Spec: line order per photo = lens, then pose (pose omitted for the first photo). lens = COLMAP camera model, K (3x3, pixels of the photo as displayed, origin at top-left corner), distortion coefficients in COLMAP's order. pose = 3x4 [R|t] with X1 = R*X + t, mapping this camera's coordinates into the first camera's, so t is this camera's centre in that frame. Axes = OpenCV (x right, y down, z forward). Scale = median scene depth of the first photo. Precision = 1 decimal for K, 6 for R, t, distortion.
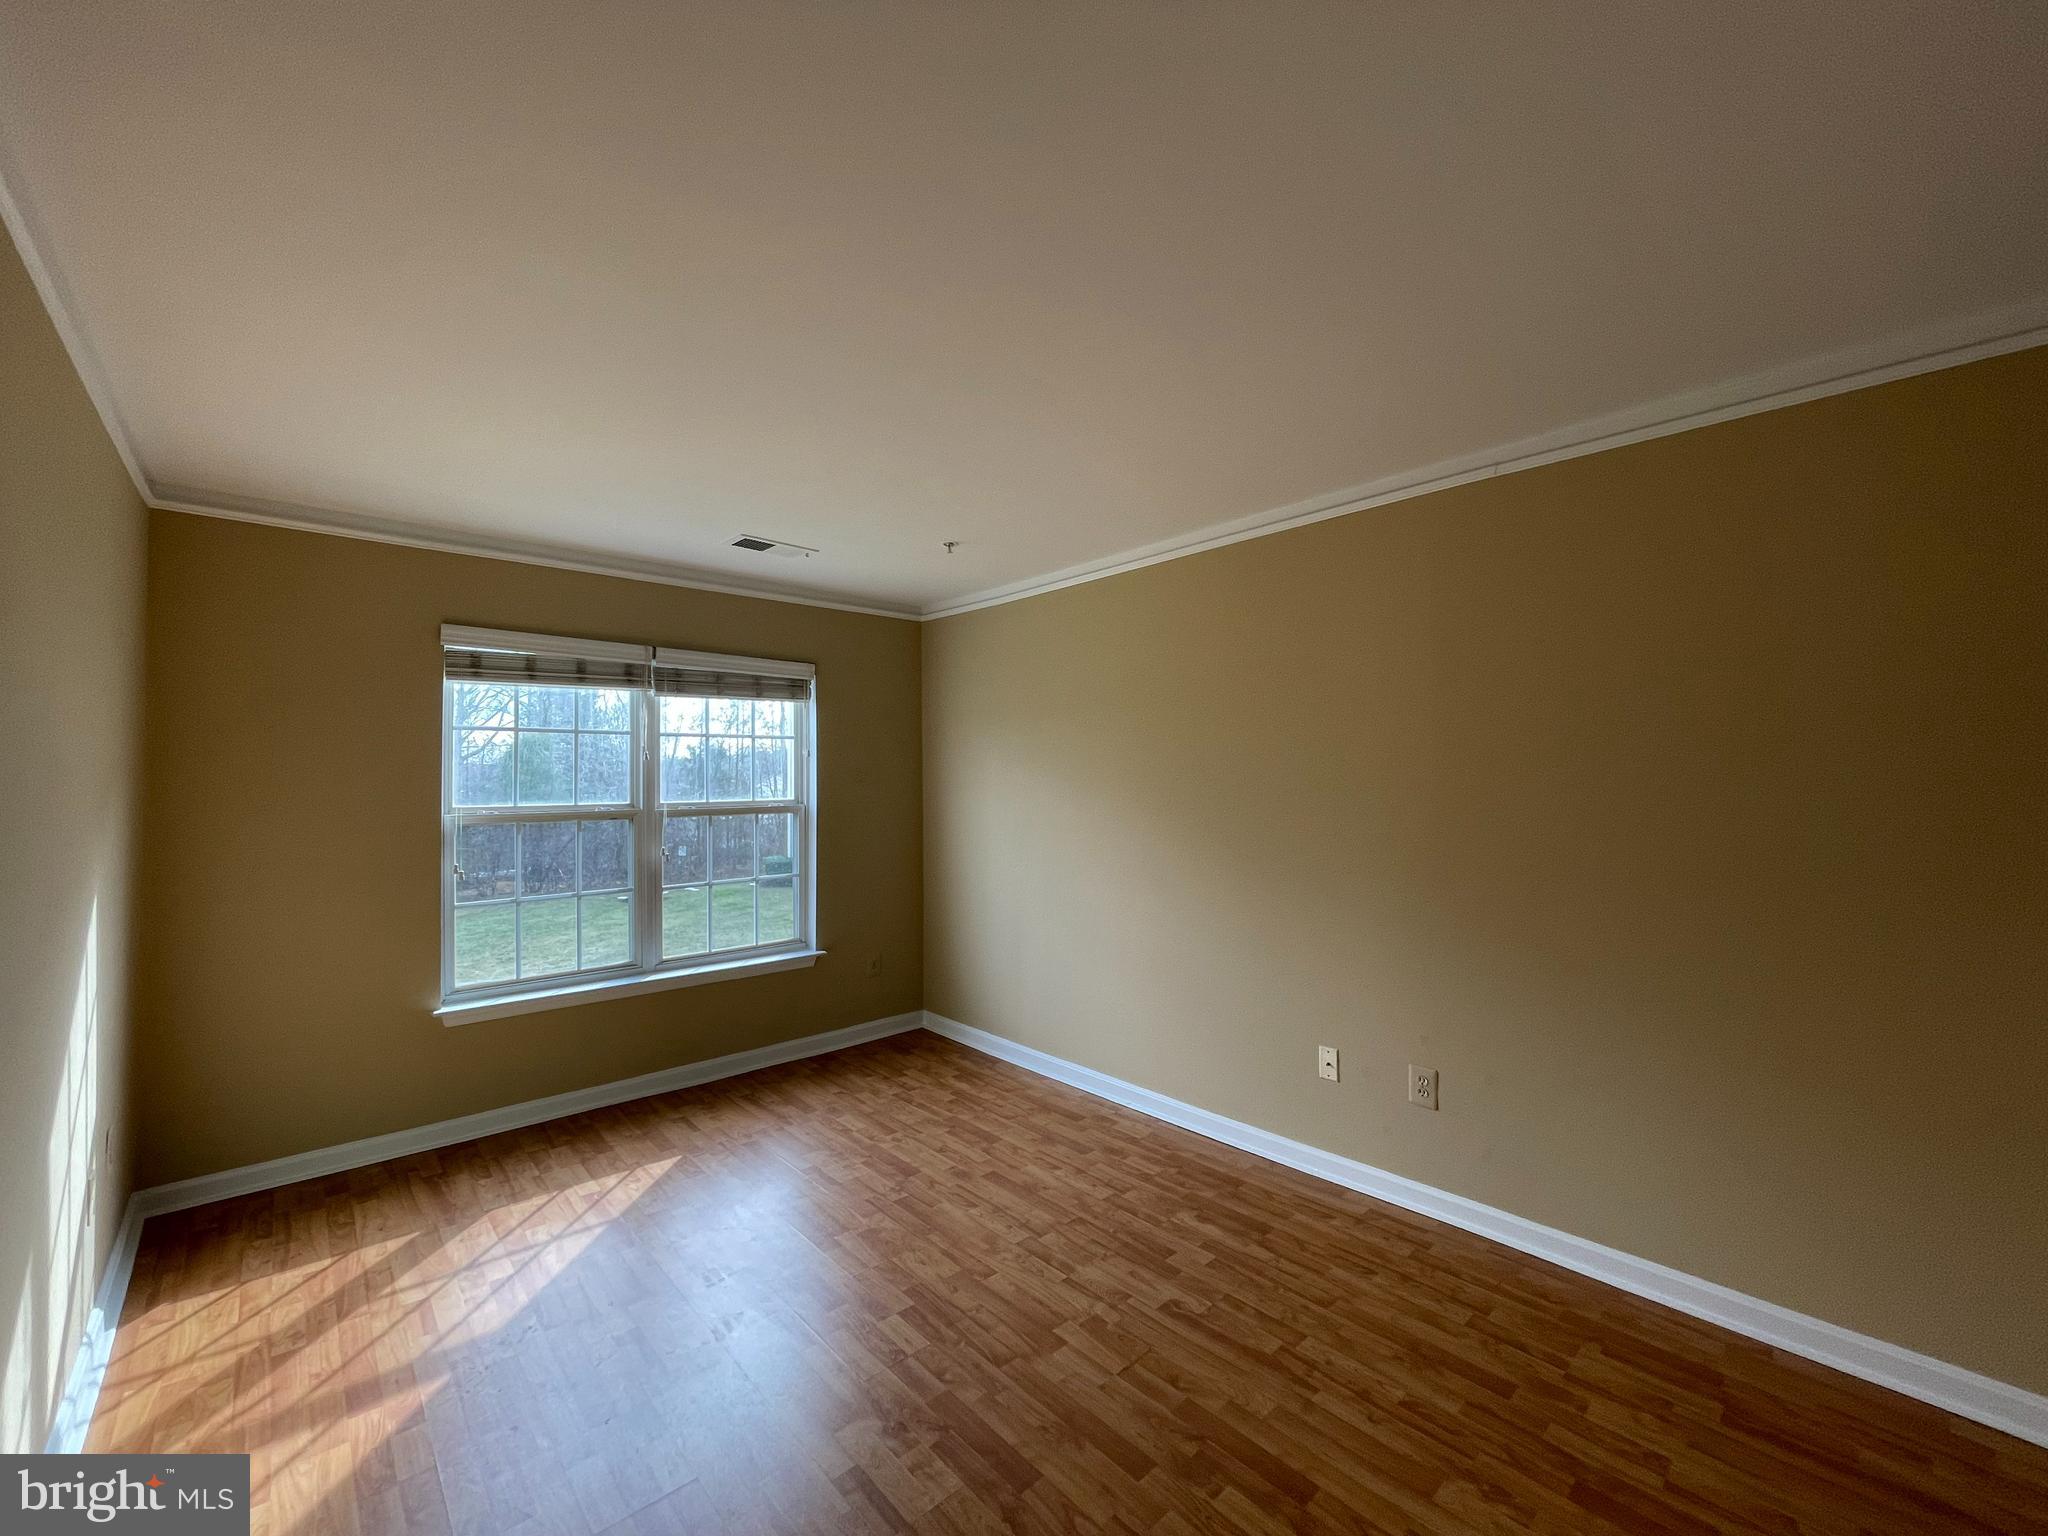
lens RADIAL K [[816.9, 0, 1032.9], [0, 816.9, 757.9], [0, 0, 1]] dist [-0.003876, 0.000911]
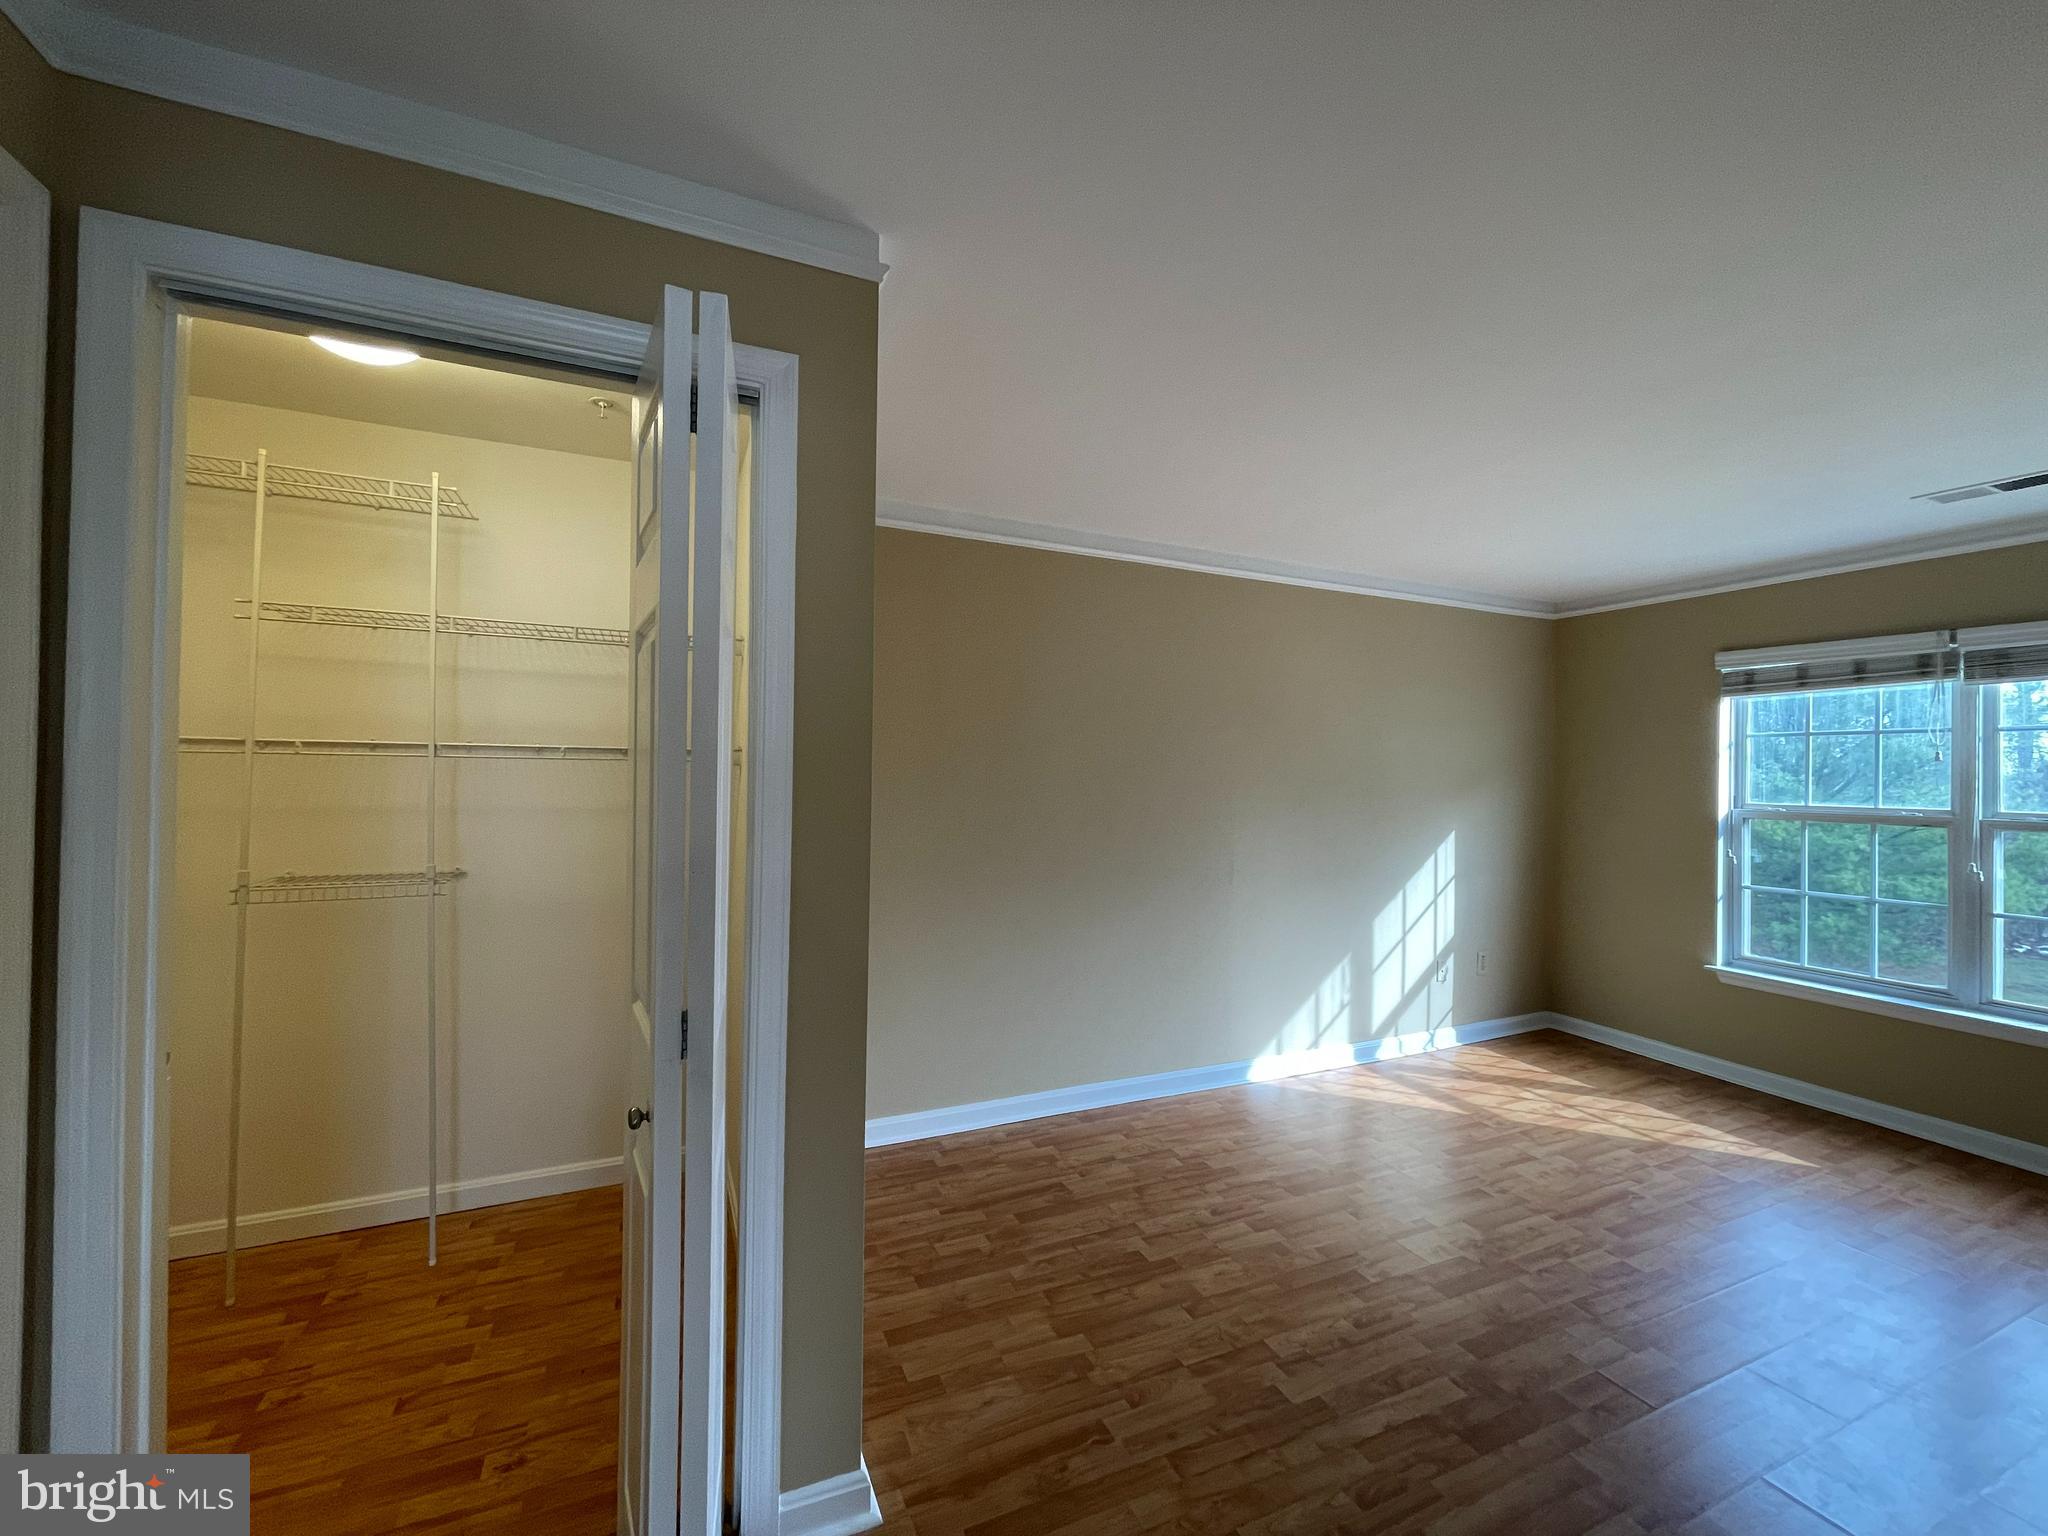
lens RADIAL K [[816.9, 0, 1037.3], [0, 816.9, 763.5], [0, 0, 1]] dist [-0.003876, 0.000911]
pose [[-0.286943, -0.007564, -0.957918, 0.705301], [0.010338, 0.999886, -0.010992, 0.005301], [0.957892, -0.013057, -0.286832, 0.353016]]
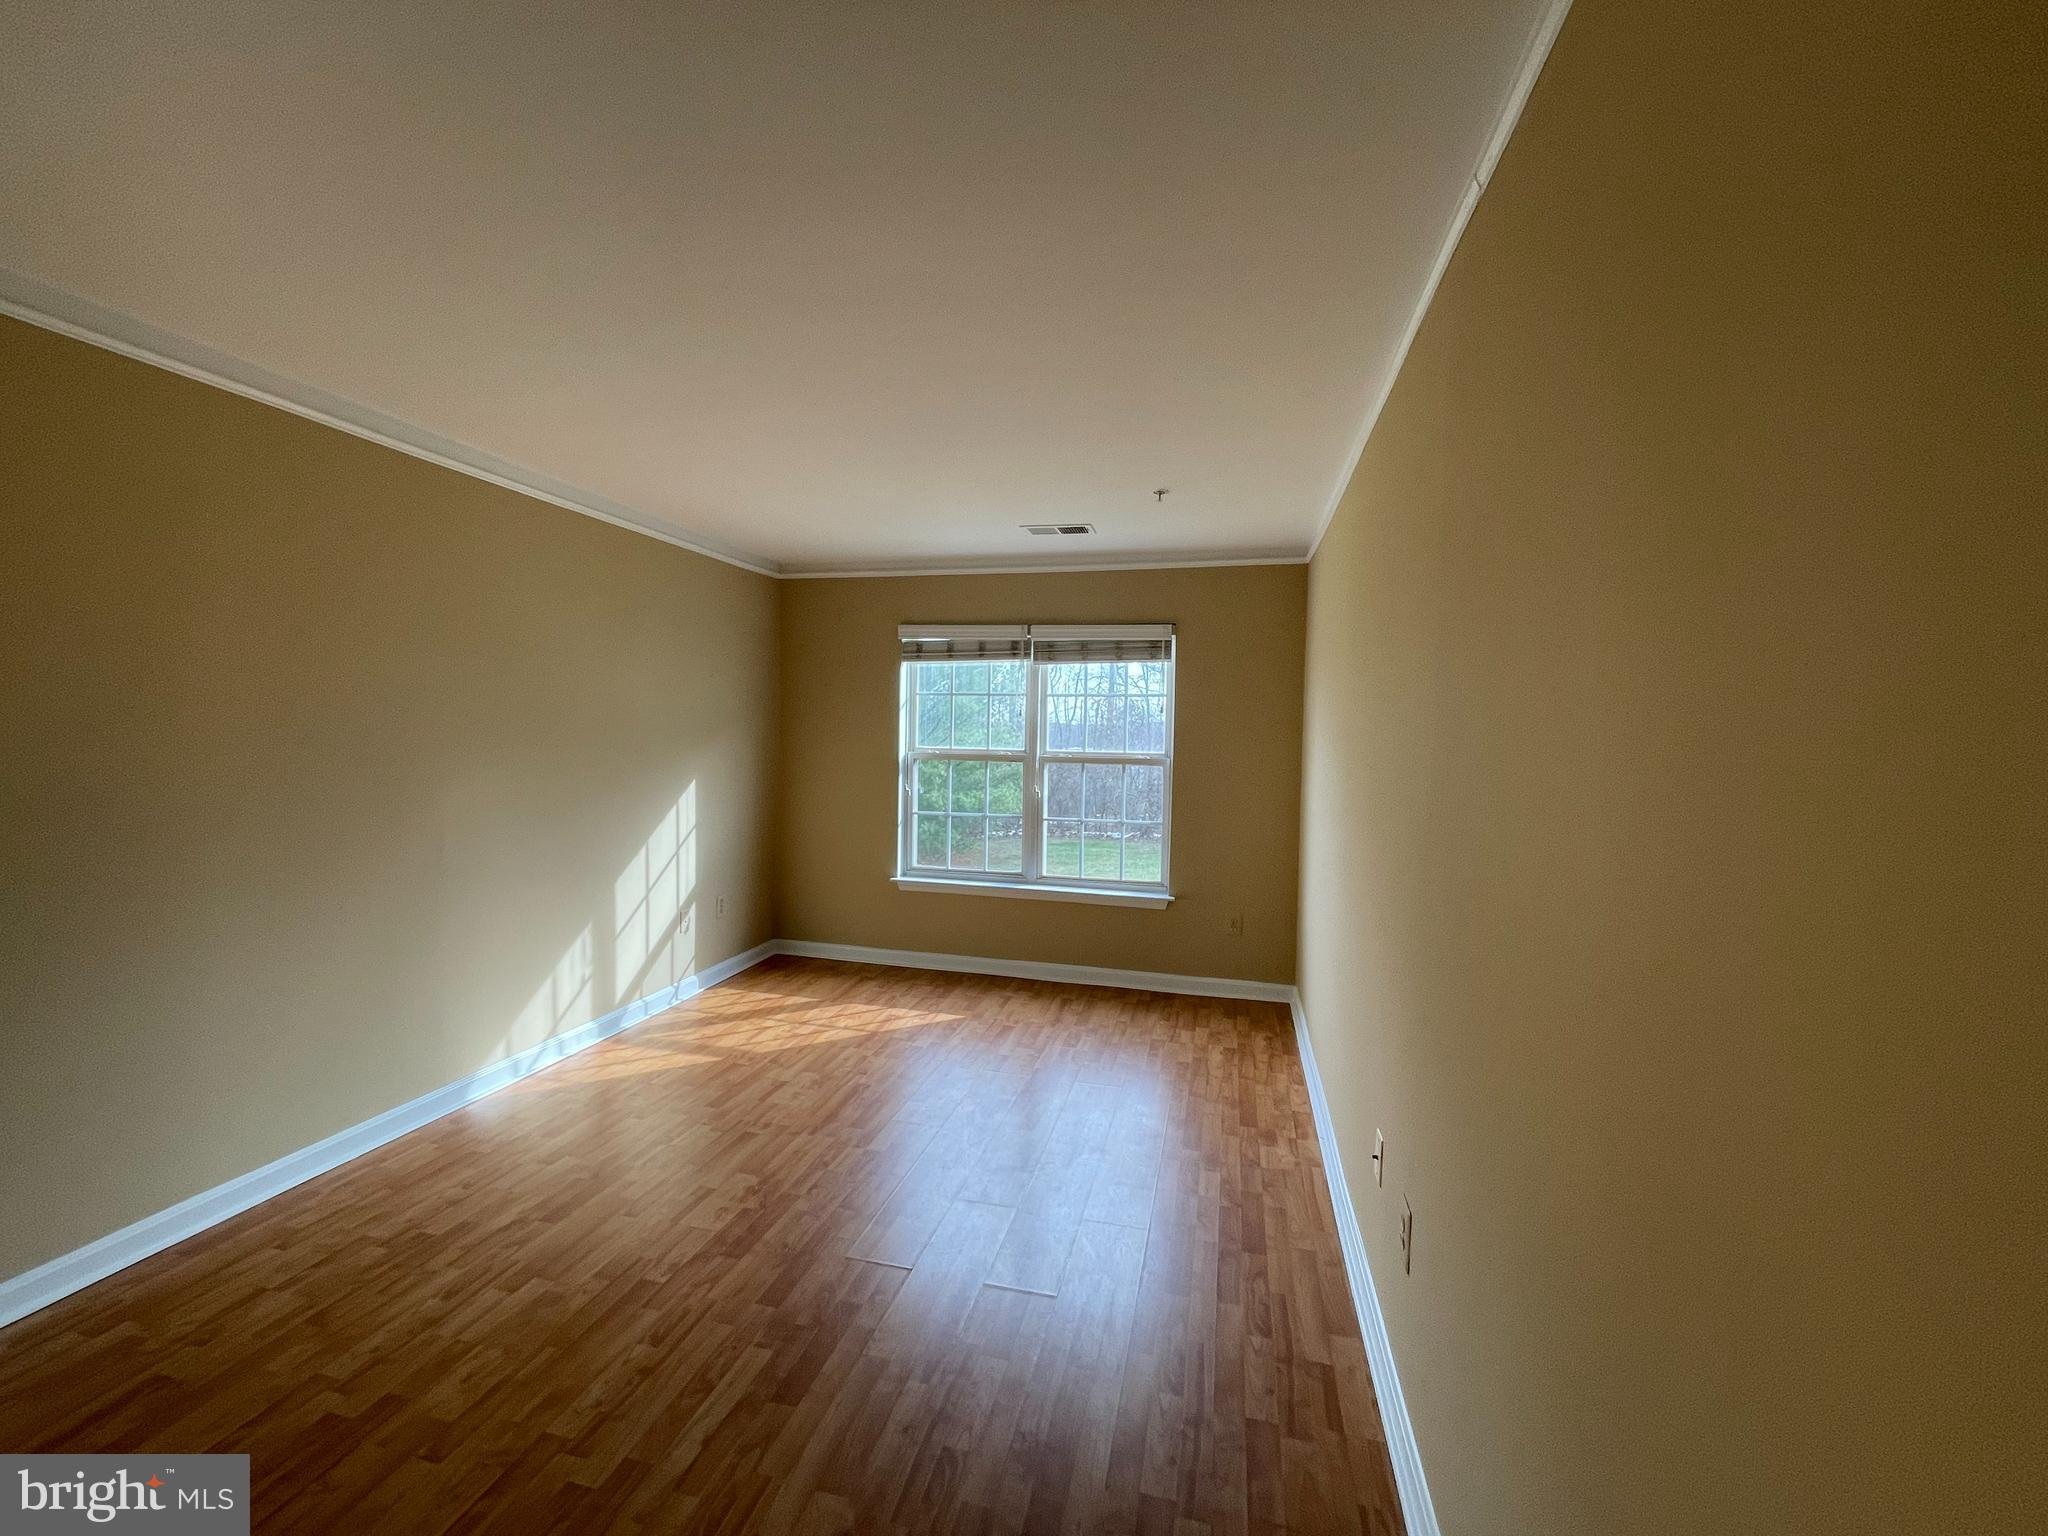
lens RADIAL K [[816.9, 0, 1015.7], [0, 816.9, 762.1], [0, 0, 1]] dist [-0.003876, 0.000911]
pose [[0.562020, 0.049127, -0.825664, 0.621511], [-0.001115, 0.998279, 0.058639, -0.000391], [0.827123, -0.032036, 0.561107, 0.309527]]
